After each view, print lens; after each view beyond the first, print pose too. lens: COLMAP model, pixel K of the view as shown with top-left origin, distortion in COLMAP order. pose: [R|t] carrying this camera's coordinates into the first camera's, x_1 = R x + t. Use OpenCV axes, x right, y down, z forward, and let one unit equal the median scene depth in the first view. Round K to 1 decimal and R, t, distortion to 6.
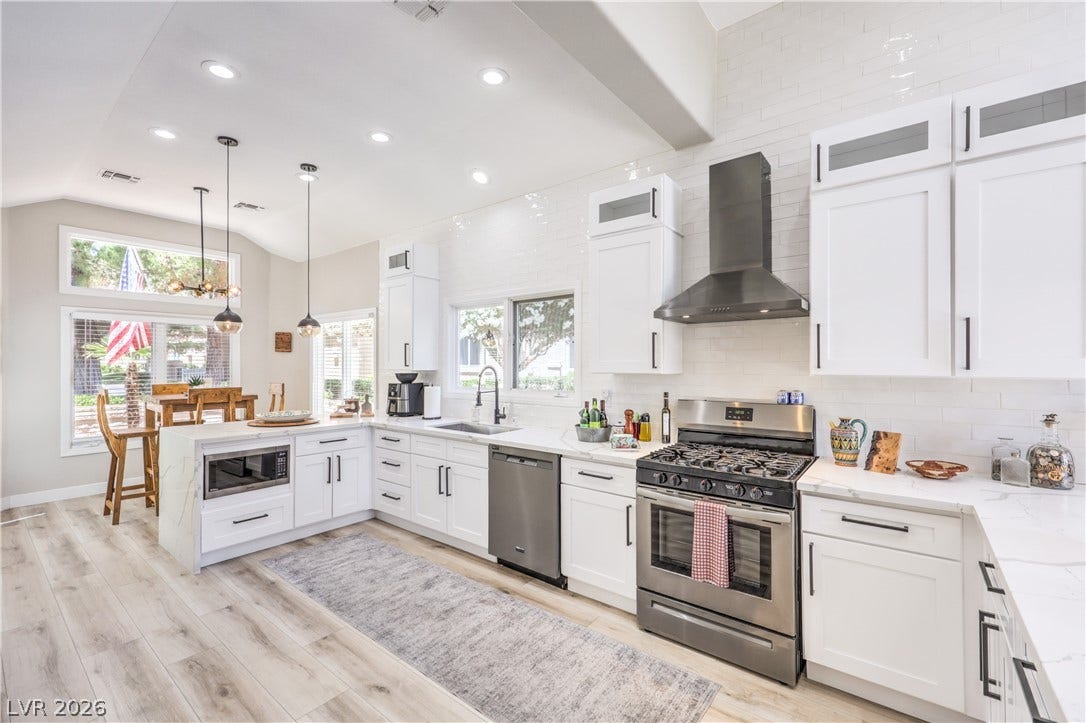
lens RADIAL K [[465.9, 0, 543.0], [0, 465.9, 361.5], [0, 0, 1]] dist [-0.000233, -0.000283]
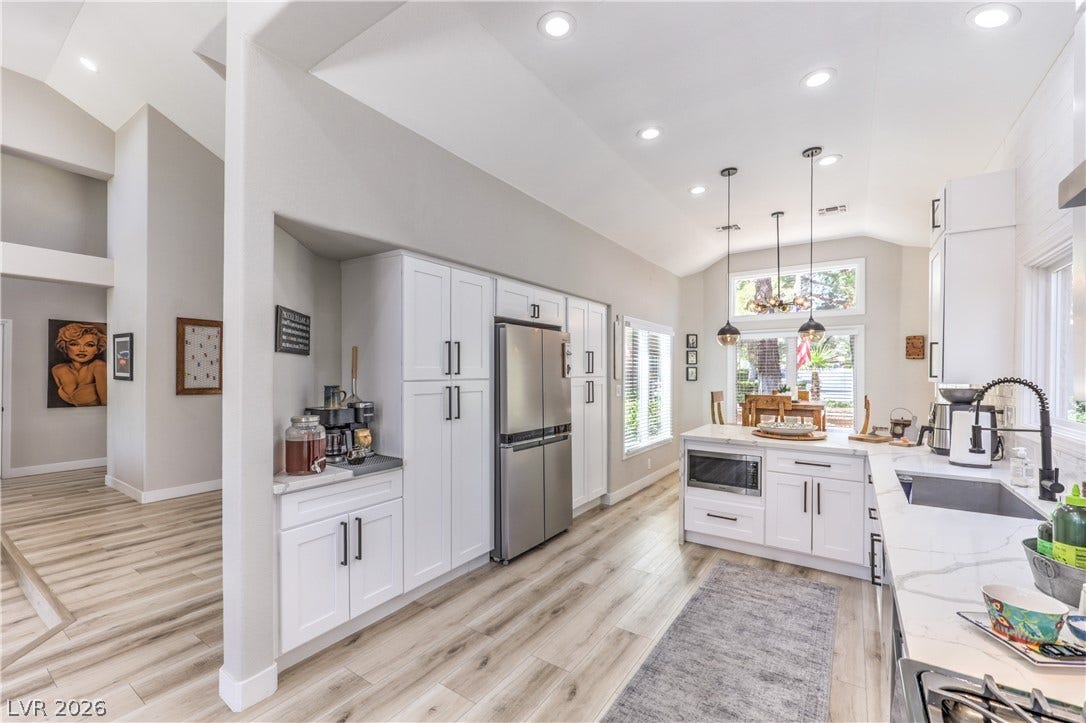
lens RADIAL K [[442.9, 0, 544.9], [0, 442.9, 371.7], [0, 0, 1]] dist [0.000524, 0.000147]
pose [[0.067953, 0.000043, -0.997689, 0.361485], [0.002657, 0.999996, 0.000224, 0.000489], [0.997685, -0.002666, 0.067952, 0.515246]]
